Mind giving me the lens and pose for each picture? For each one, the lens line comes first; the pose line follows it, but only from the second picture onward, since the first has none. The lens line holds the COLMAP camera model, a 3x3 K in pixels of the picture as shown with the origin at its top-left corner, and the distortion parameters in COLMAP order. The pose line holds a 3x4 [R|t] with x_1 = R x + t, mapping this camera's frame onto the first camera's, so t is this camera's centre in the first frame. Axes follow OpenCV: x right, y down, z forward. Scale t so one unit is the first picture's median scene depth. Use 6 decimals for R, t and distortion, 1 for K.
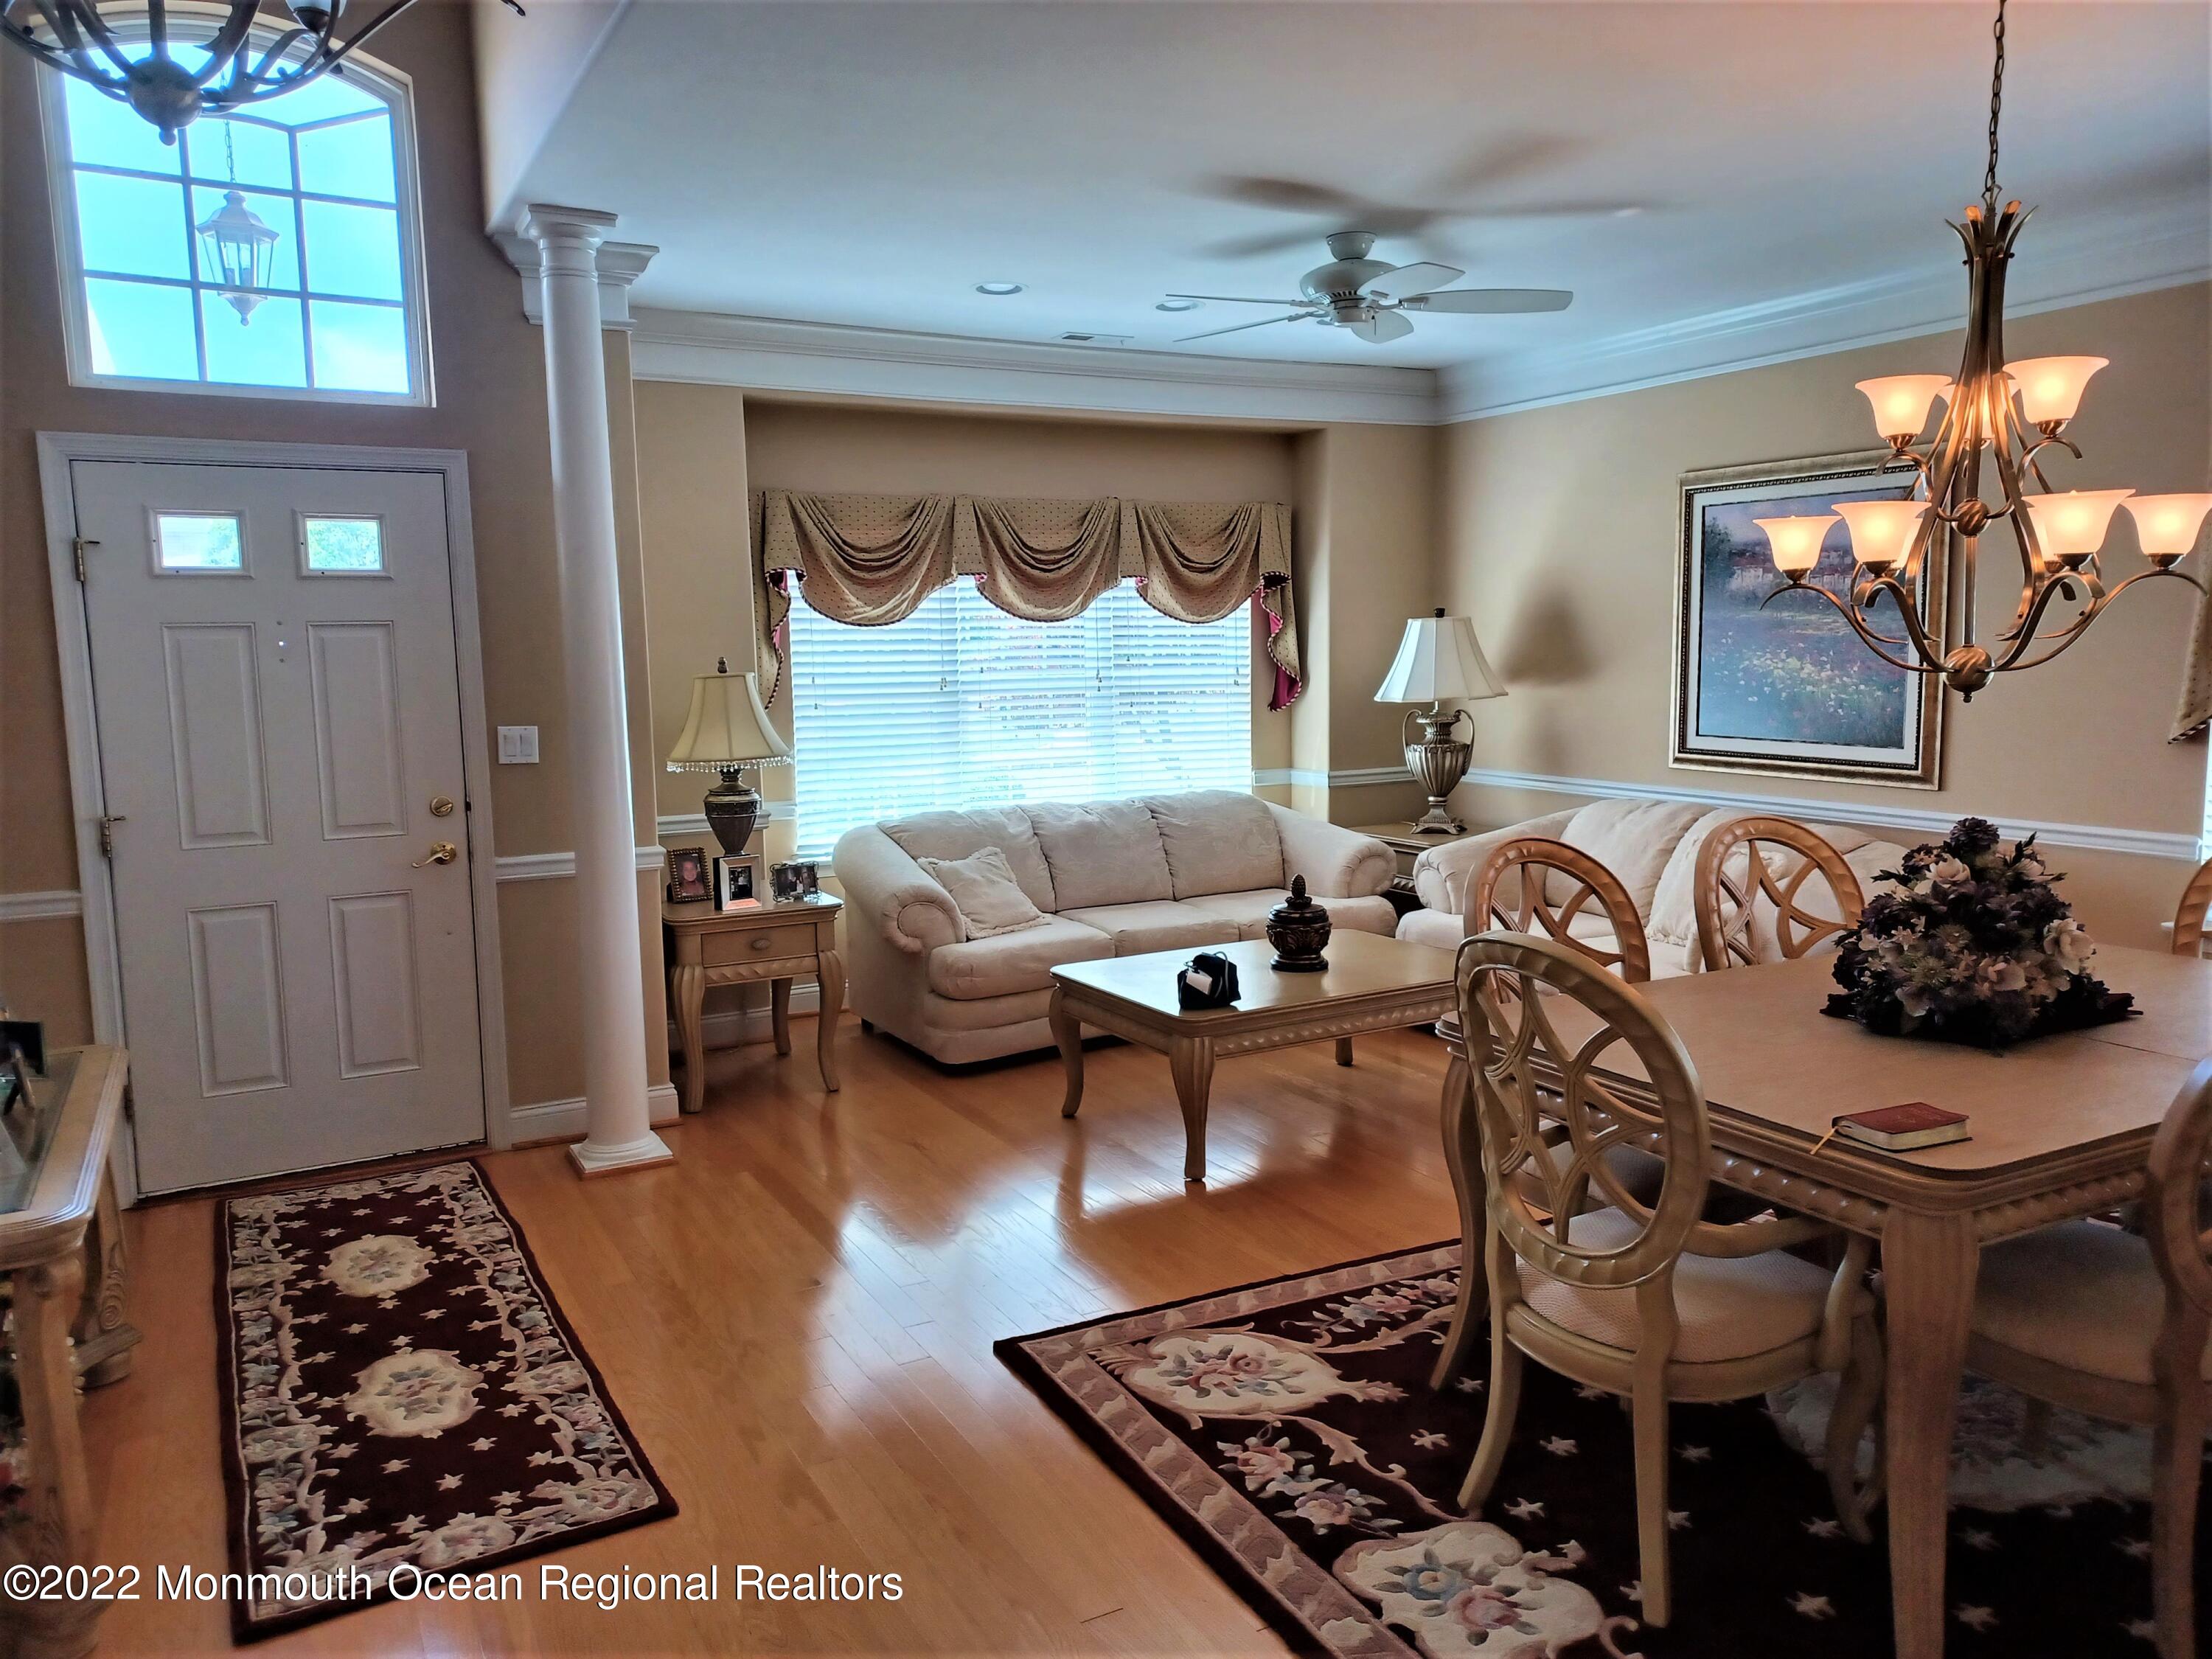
lens RADIAL K [[1612.8, 0, 1088.1], [0, 1612.8, 825.8], [0, 0, 1]] dist [0.067493, -0.060188]
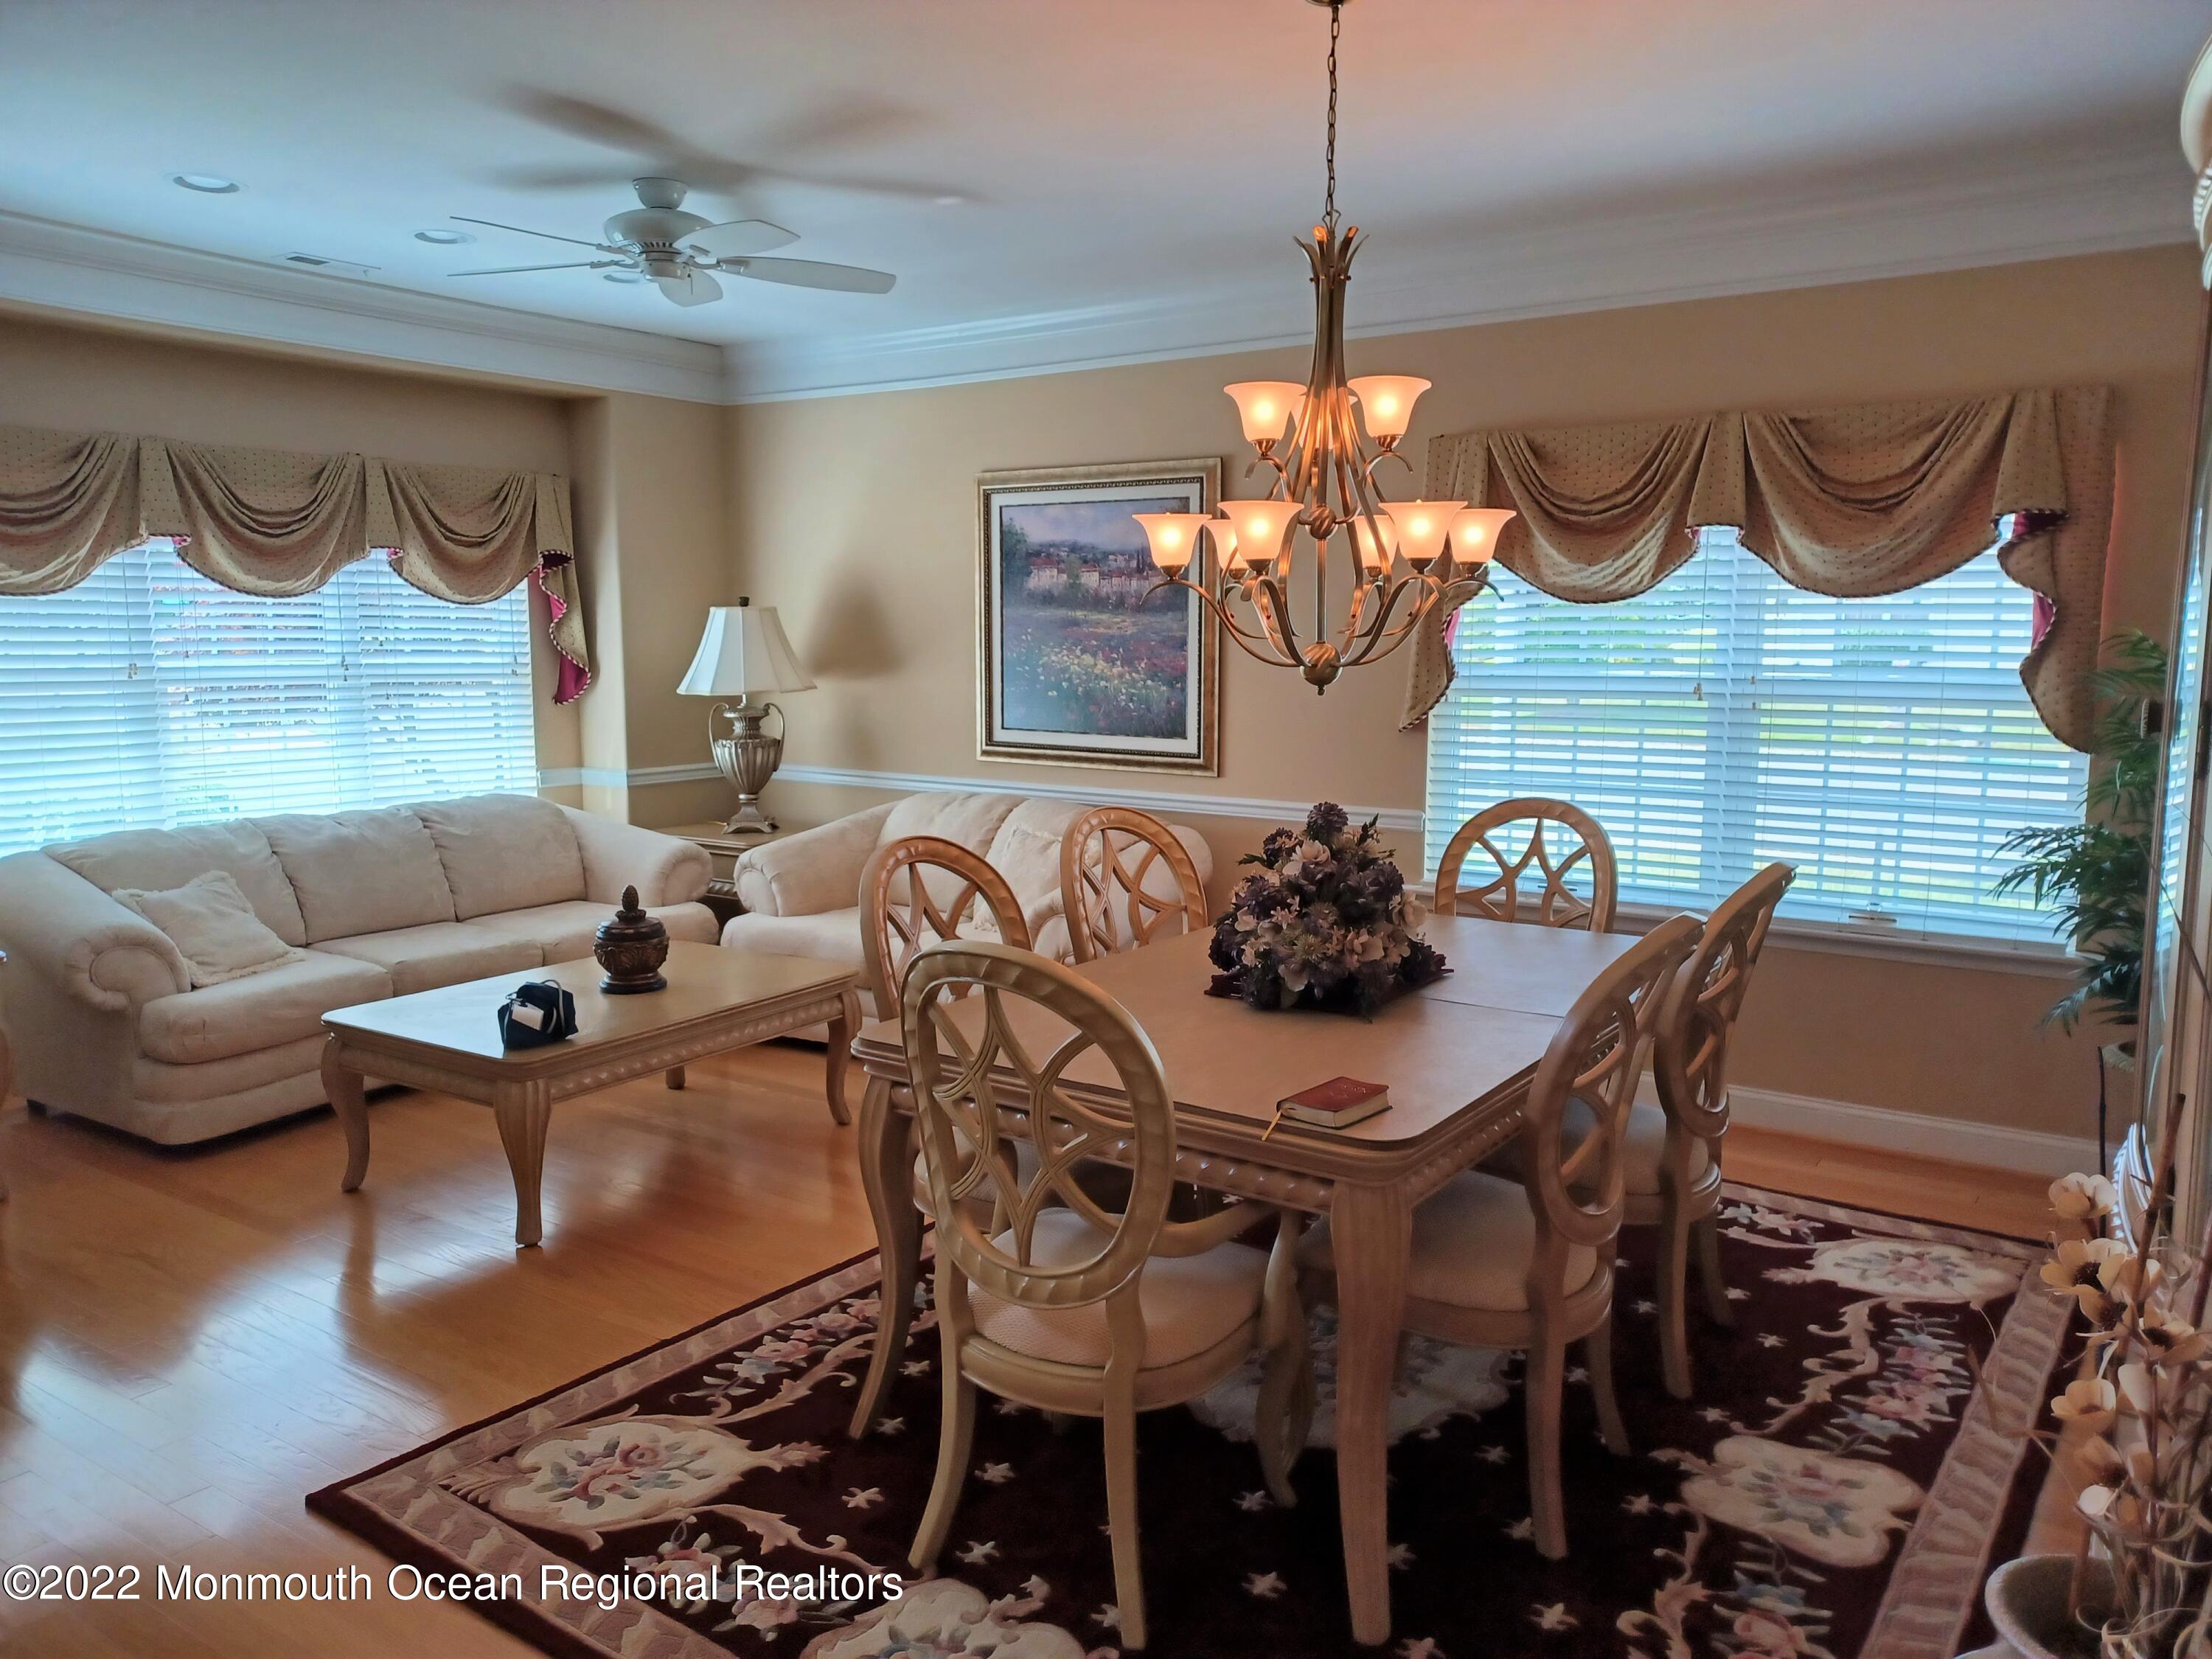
lens RADIAL K [[1612.8, 0, 1105.8], [0, 1612.8, 827.3], [0, 0, 1]] dist [0.067493, -0.060188]
pose [[0.889553, -0.036963, 0.455335, -0.043183], [0.035167, 0.999304, 0.012418, -0.003999], [-0.455477, 0.004966, 0.890234, 0.070798]]
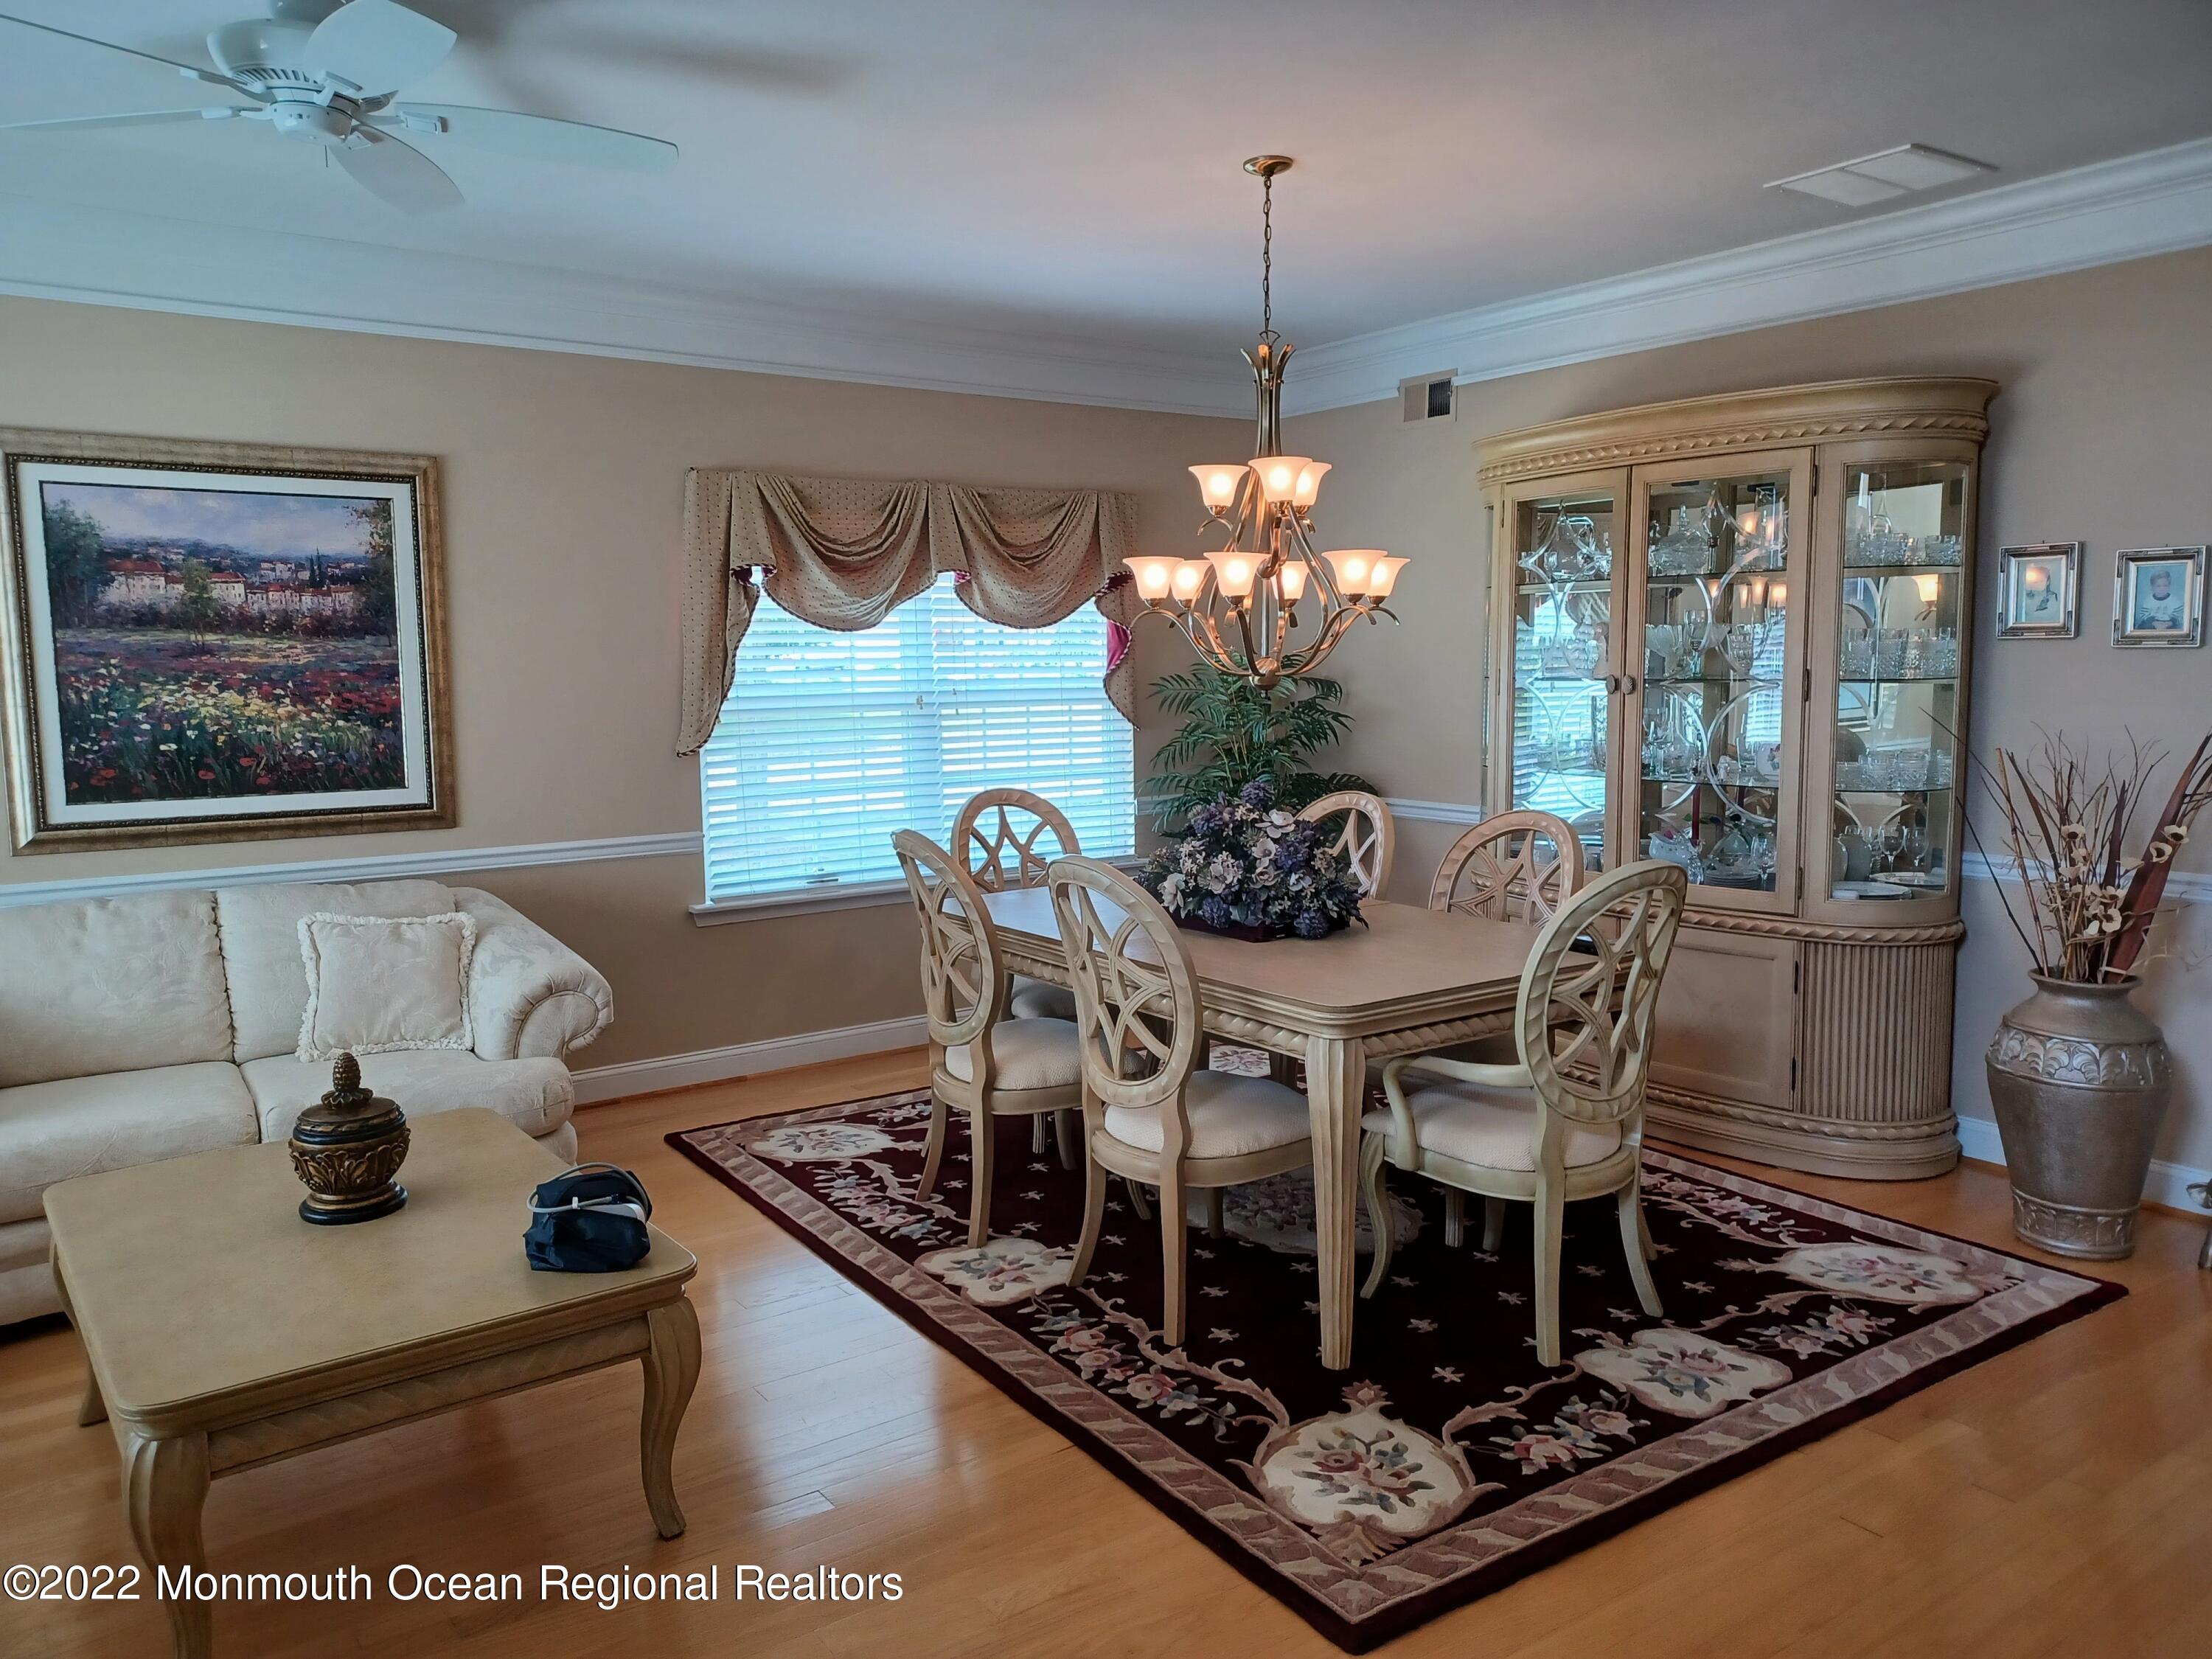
lens RADIAL K [[1612.8, 0, 1084.2], [0, 1612.8, 833.0], [0, 0, 1]] dist [0.067493, -0.060188]
pose [[-0.133209, -0.095719, 0.986455, -0.478338], [0.125567, 0.985674, 0.112600, -0.081876], [-0.983101, 0.138866, -0.119282, 0.783447]]
